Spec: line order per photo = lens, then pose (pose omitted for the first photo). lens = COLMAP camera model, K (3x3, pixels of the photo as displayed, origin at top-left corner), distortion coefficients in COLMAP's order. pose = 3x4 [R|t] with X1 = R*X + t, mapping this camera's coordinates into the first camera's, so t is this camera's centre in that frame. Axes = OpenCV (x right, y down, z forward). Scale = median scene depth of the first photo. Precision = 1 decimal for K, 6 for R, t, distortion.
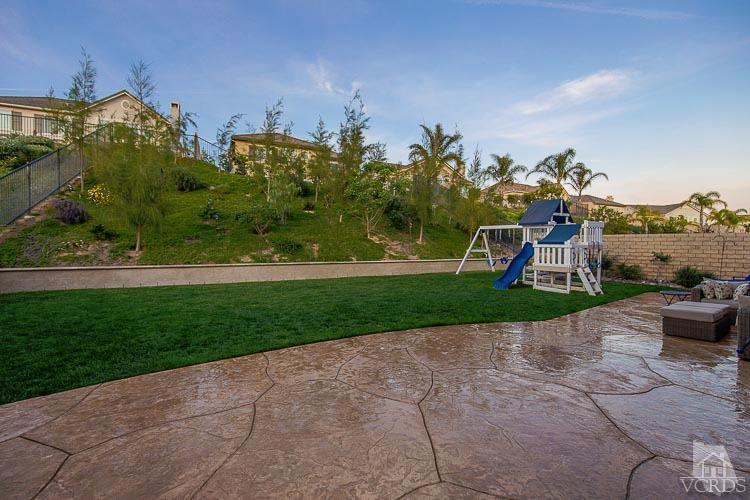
lens RADIAL K [[341.2, 0, 371.8], [0, 341.2, 246.3], [0, 0, 1]] dist [0.003218, -0.000958]
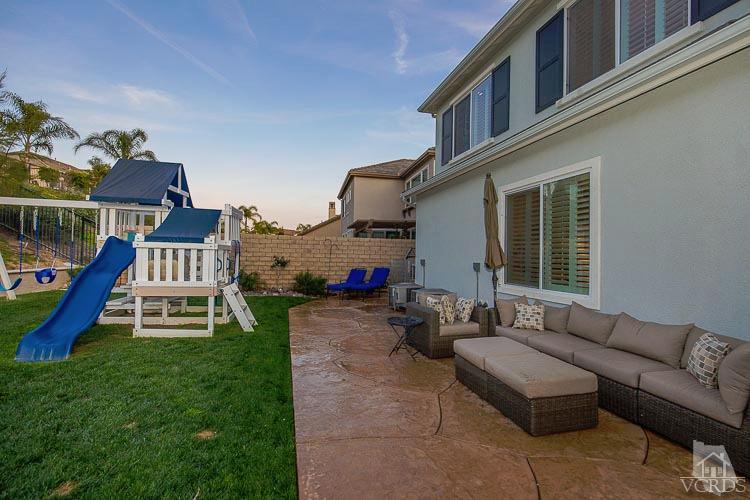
lens RADIAL K [[341.2, 0, 372.9], [0, 341.2, 250.1], [0, 0, 1]] dist [0.003218, -0.000958]
pose [[0.394878, 0.009610, 0.918683, 0.176773], [-0.011319, 0.999920, -0.005594, 0.005146], [-0.918664, -0.008189, 0.394955, 0.529135]]
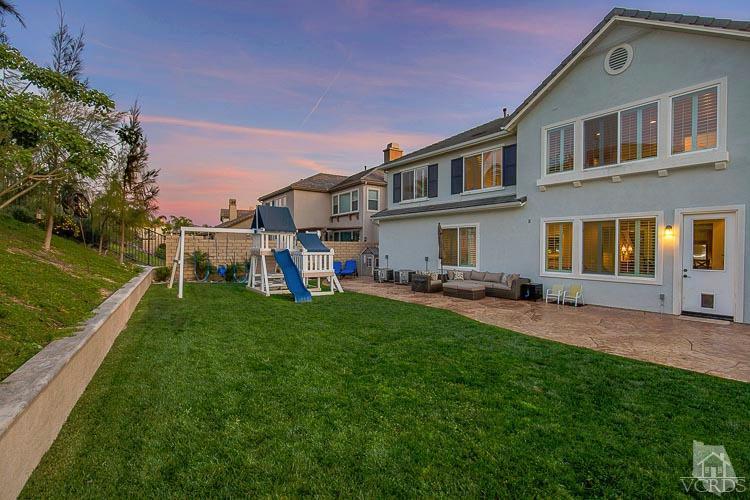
lens RADIAL K [[341.2, 0, 375.3], [0, 341.2, 249.5], [0, 0, 1]] dist [0.003218, -0.000958]
pose [[-0.010440, -0.020896, 0.999727, -0.554875], [0.001024, 0.999781, 0.020908, -0.035861], [-0.999945, 0.001242, -0.010416, 0.820105]]
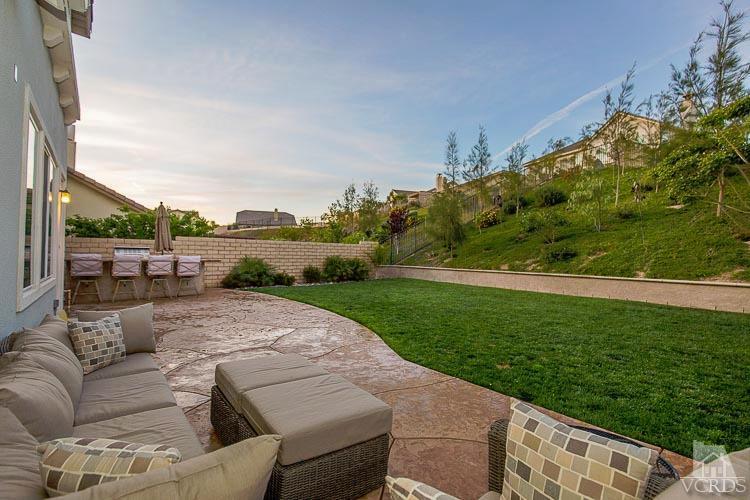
lens RADIAL K [[341.2, 0, 369.9], [0, 341.2, 252.3], [0, 0, 1]] dist [0.003218, -0.000958]
pose [[0.020339, -0.018314, -0.999625, 0.720445], [-0.017764, 0.999668, -0.018676, 0.019812], [0.999635, 0.018137, 0.020007, 0.582740]]
